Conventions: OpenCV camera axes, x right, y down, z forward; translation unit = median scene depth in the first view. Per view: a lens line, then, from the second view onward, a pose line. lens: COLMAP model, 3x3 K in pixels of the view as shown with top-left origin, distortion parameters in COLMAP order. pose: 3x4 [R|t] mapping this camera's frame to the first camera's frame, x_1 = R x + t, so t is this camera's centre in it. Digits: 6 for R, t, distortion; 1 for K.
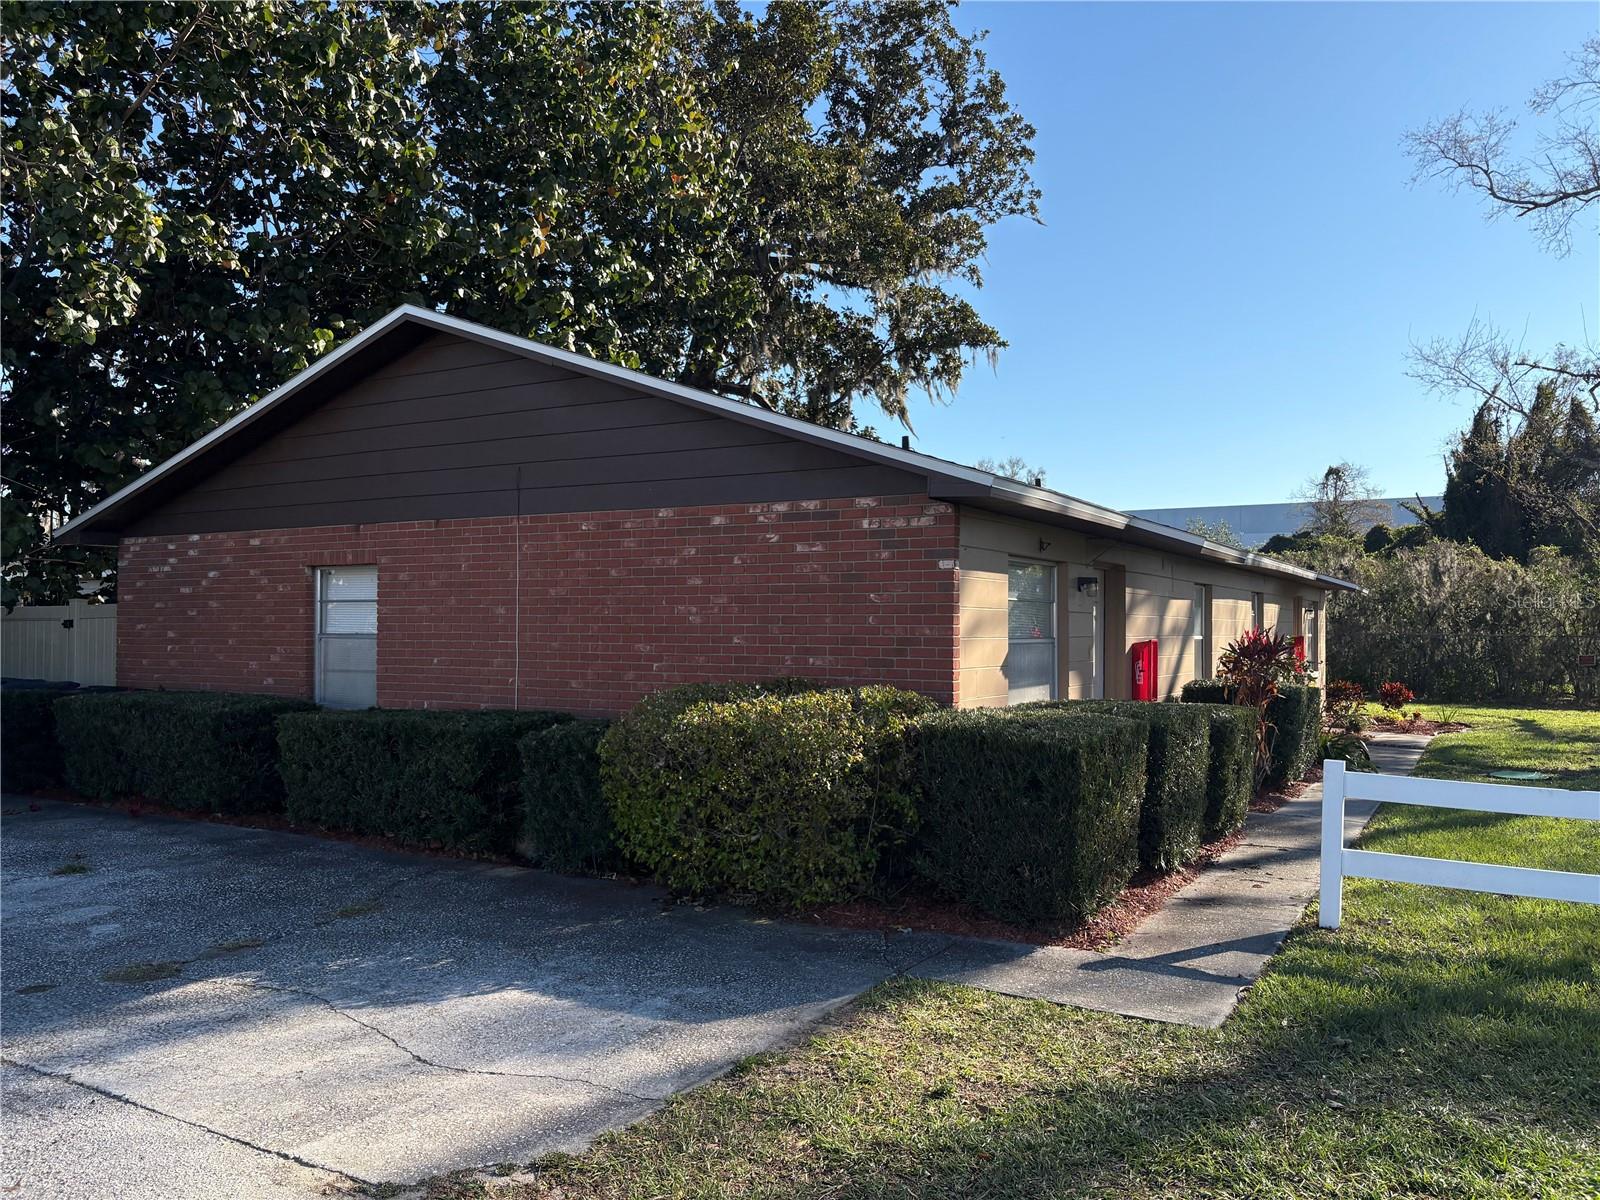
lens RADIAL K [[1215.2, 0, 800.0], [0, 1215.2, 600.0], [0, 0, 1]] dist [0.009381, -0.001754]
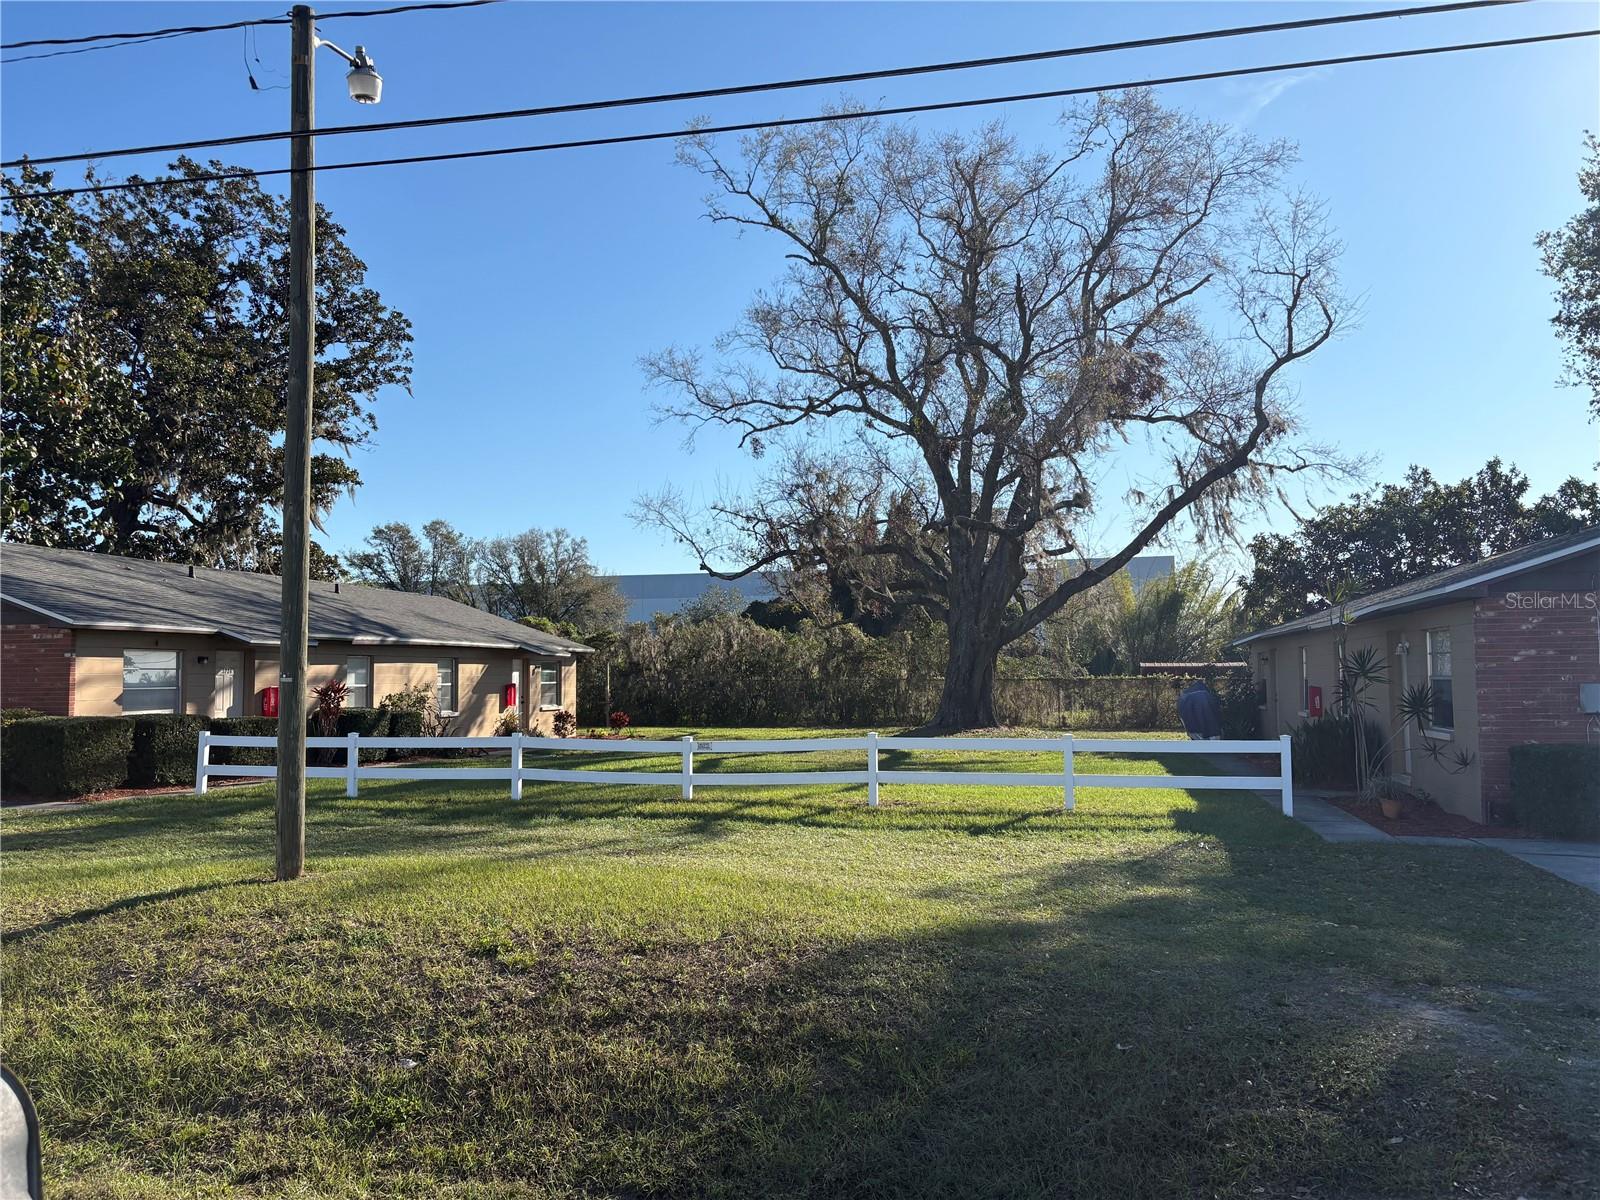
lens RADIAL K [[1215.3, 0, 800.0], [0, 1215.3, 600.0], [0, 0, 1]] dist [0.023125, 0.004431]
pose [[0.956819, 0.007637, 0.290583, 0.529036], [0.004809, 0.999102, -0.042094, -0.019832], [-0.290644, 0.041673, 0.955923, -1.110646]]
